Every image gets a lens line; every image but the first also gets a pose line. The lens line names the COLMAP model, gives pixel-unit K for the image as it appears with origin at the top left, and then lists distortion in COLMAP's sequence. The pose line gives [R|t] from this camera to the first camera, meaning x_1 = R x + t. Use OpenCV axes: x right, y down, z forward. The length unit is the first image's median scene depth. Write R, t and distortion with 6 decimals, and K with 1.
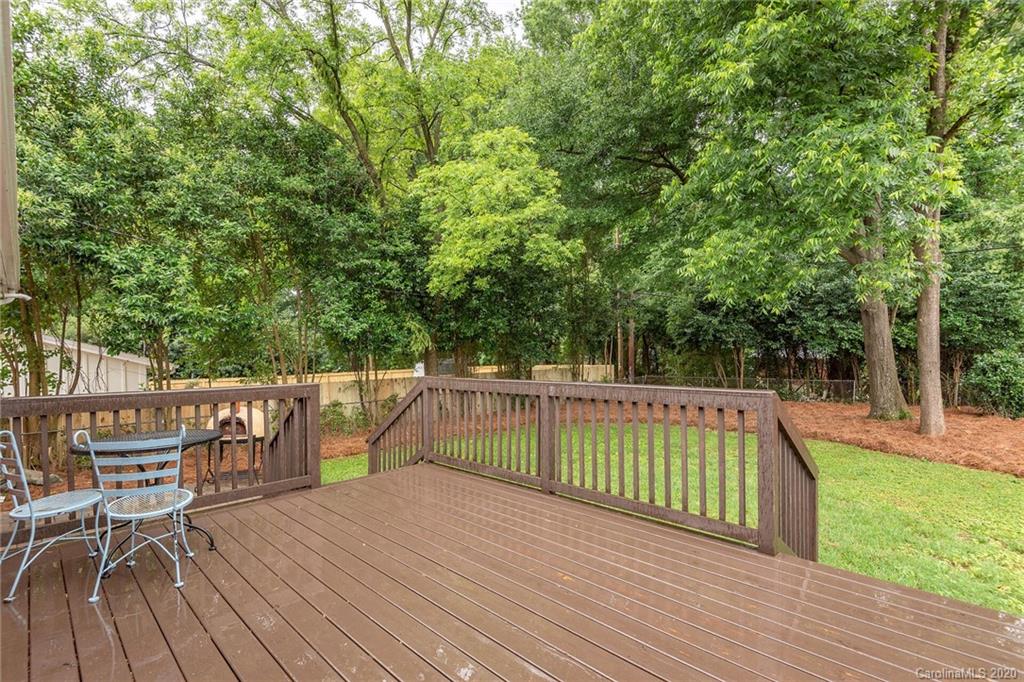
lens RADIAL K [[458.1, 0, 512.0], [0, 458.1, 341.0], [0, 0, 1]] dist [-0.001113, -0.000327]
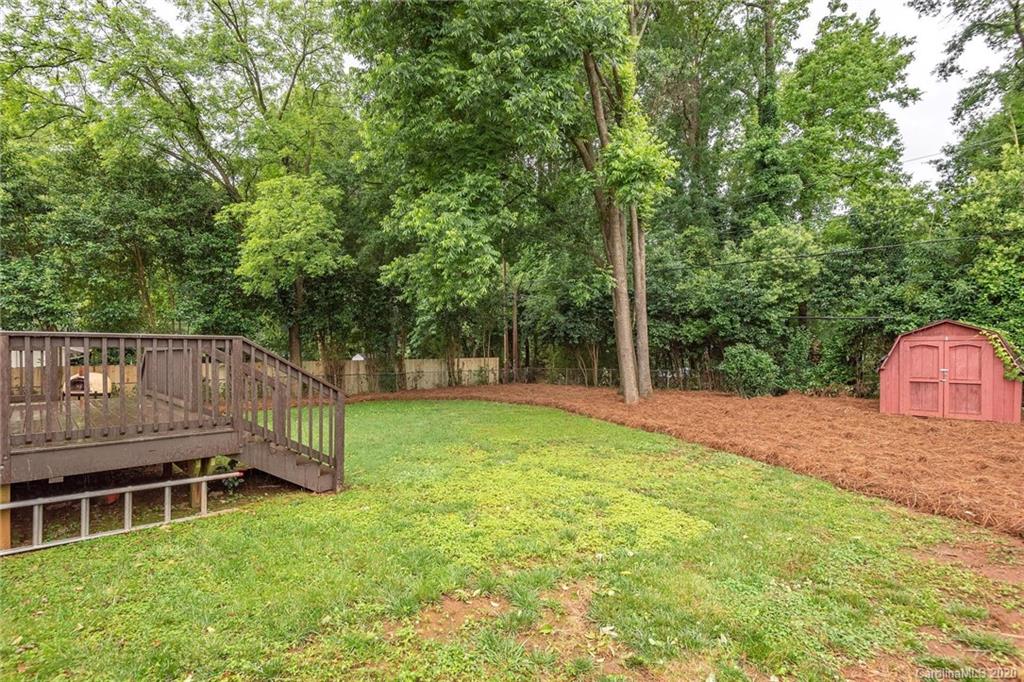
lens RADIAL K [[458.1, 0, 512.0], [0, 458.1, 341.0], [0, 0, 1]] dist [-0.001113, -0.000327]
pose [[0.996144, 0.019776, -0.085471, 0.667854], [-0.019243, 0.999790, 0.007051, 0.004540], [0.085592, -0.005379, 0.996316, -0.246719]]
